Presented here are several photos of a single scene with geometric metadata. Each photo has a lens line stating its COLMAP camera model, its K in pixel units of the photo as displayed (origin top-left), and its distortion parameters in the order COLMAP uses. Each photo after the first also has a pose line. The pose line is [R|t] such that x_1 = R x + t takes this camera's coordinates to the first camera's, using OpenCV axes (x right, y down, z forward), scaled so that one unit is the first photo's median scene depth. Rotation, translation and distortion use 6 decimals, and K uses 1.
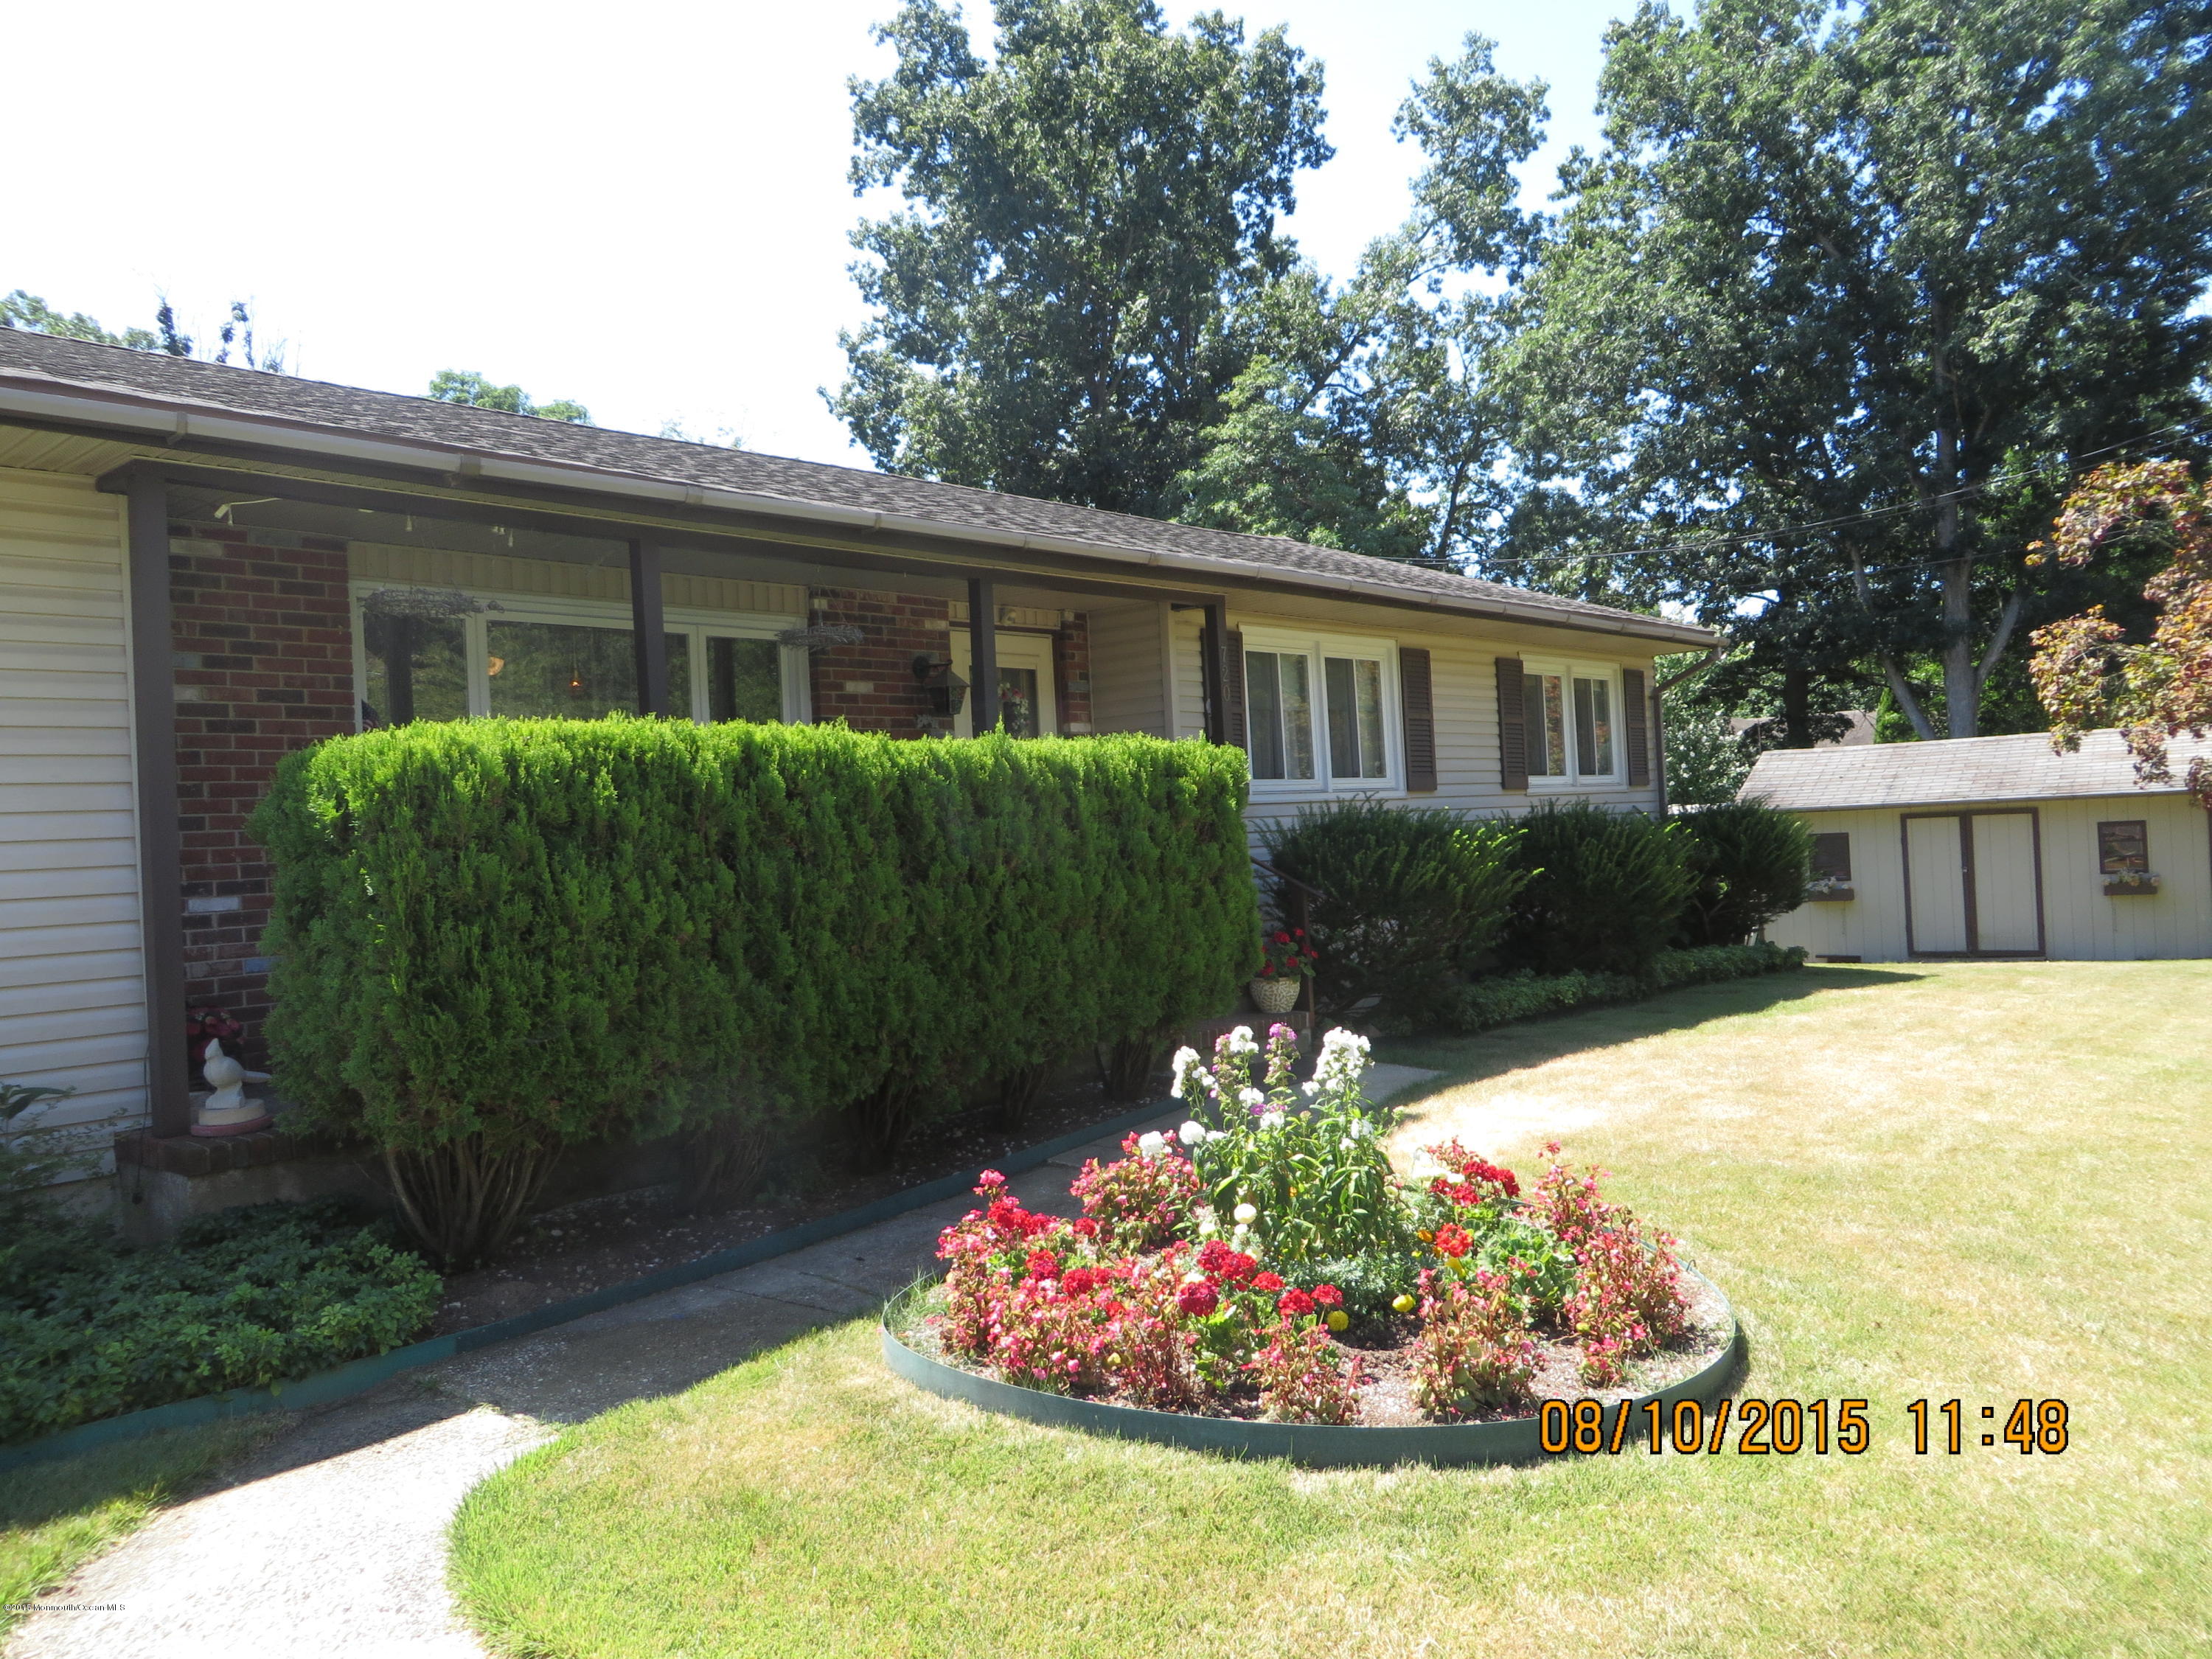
lens RADIAL K [[1608.8, 0, 1093.1], [0, 1608.8, 828.5], [0, 0, 1]] dist [-0.037323, 0.006665]
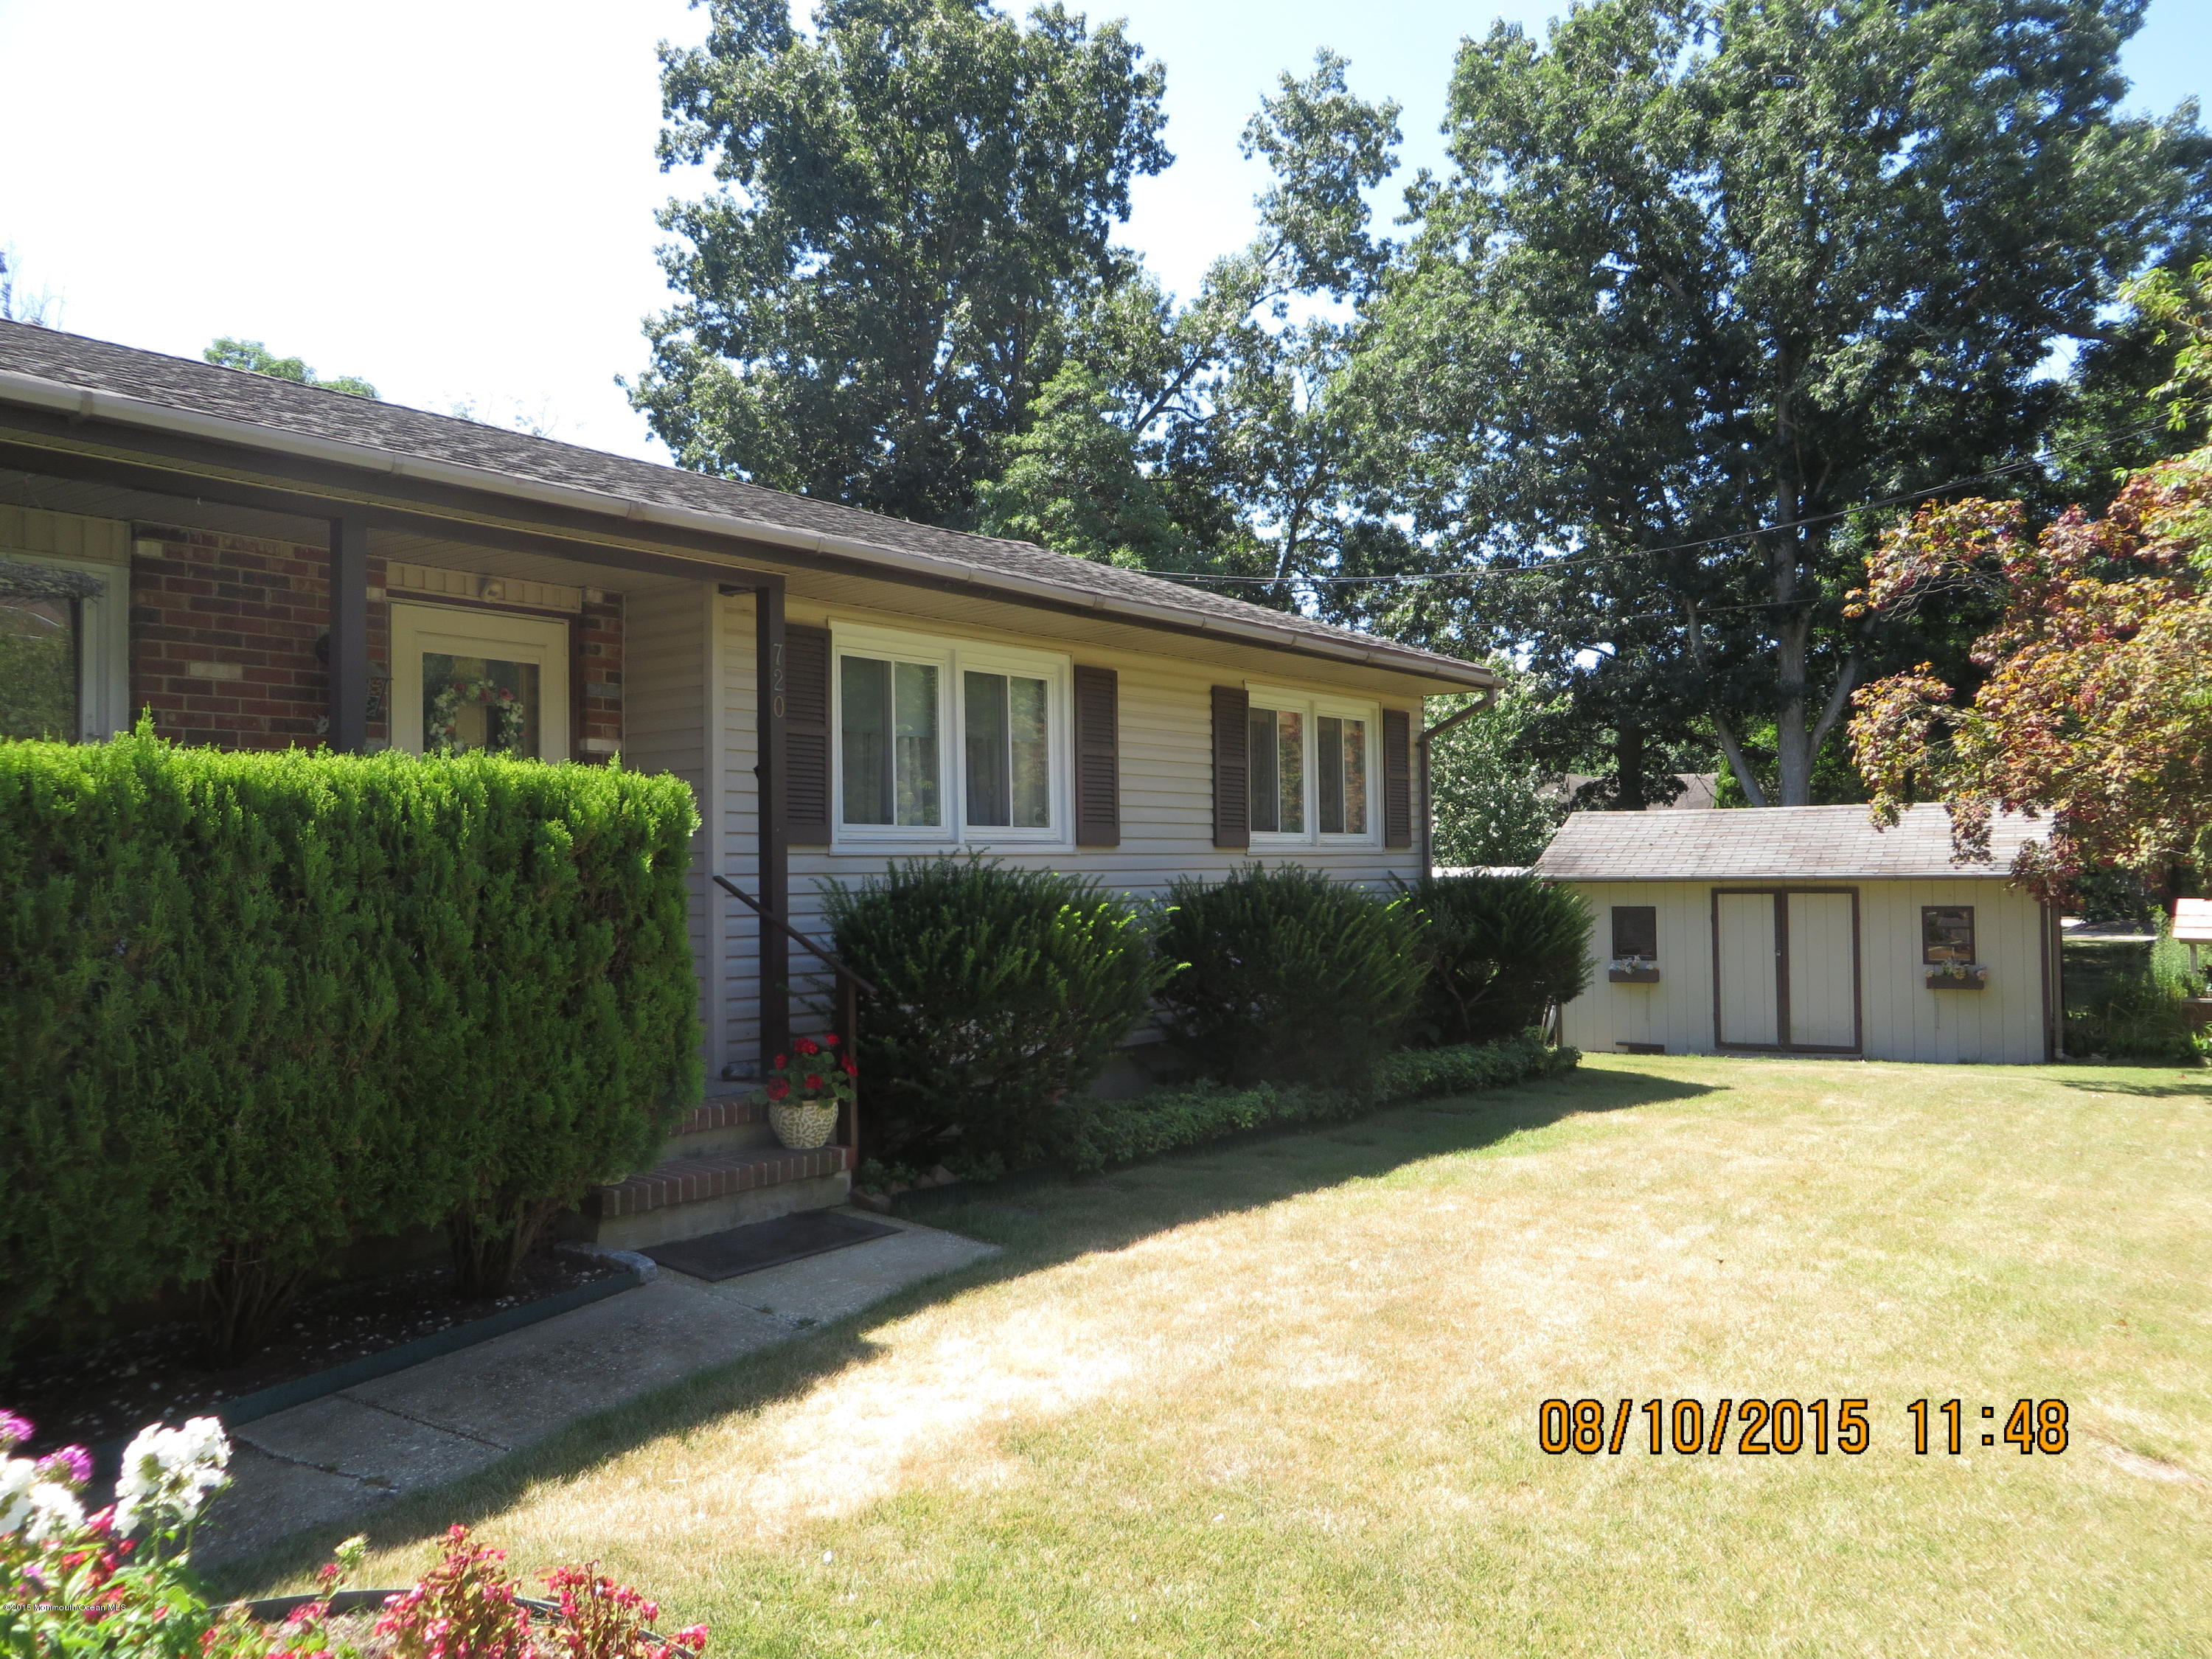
lens RADIAL K [[1608.8, 0, 1096.0], [0, 1608.8, 826.7], [0, 0, 1]] dist [-0.037323, 0.006665]
pose [[0.996101, 0.041491, 0.077850, 0.055667], [-0.039769, 0.998932, -0.023535, -0.005472], [-0.078744, 0.020348, 0.996687, 0.079986]]
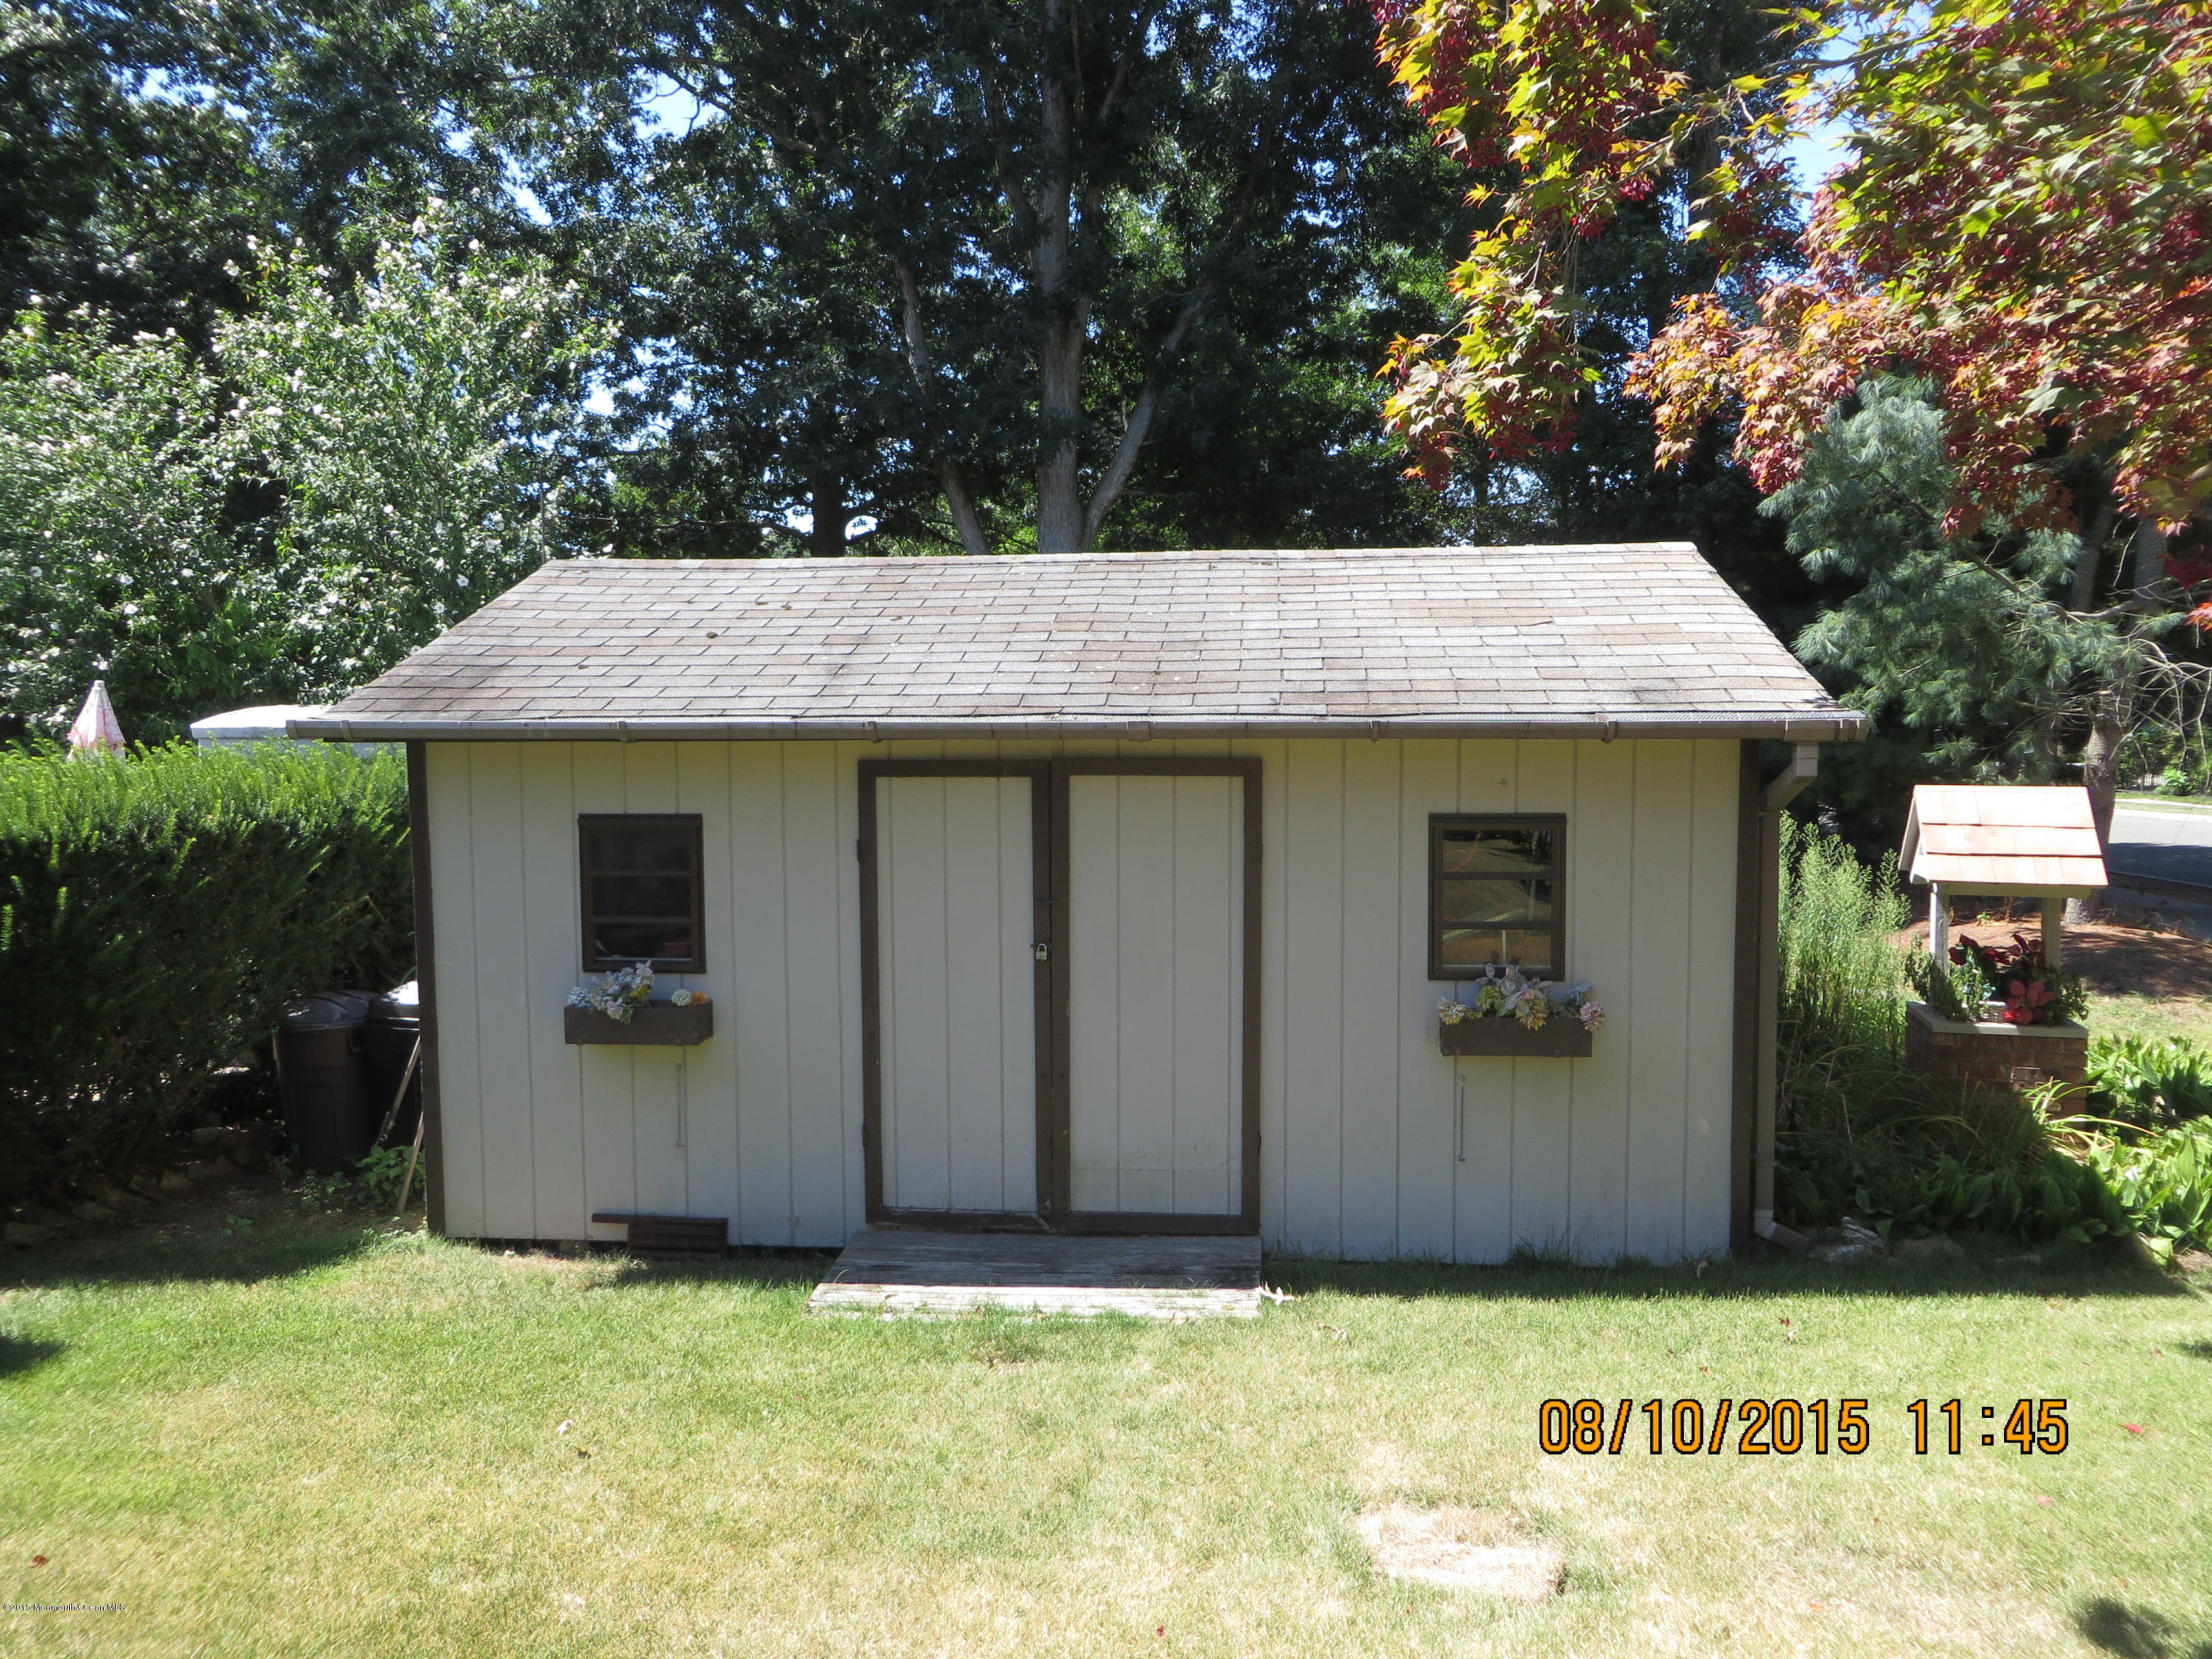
lens RADIAL K [[1608.8, 0, 1100.9], [0, 1608.8, 837.8], [0, 0, 1]] dist [-0.037323, 0.006665]
pose [[0.862868, 0.012485, 0.505275, 0.243388], [-0.043513, 0.997818, 0.049654, -0.007077], [-0.503553, -0.064831, 0.861529, 0.442600]]
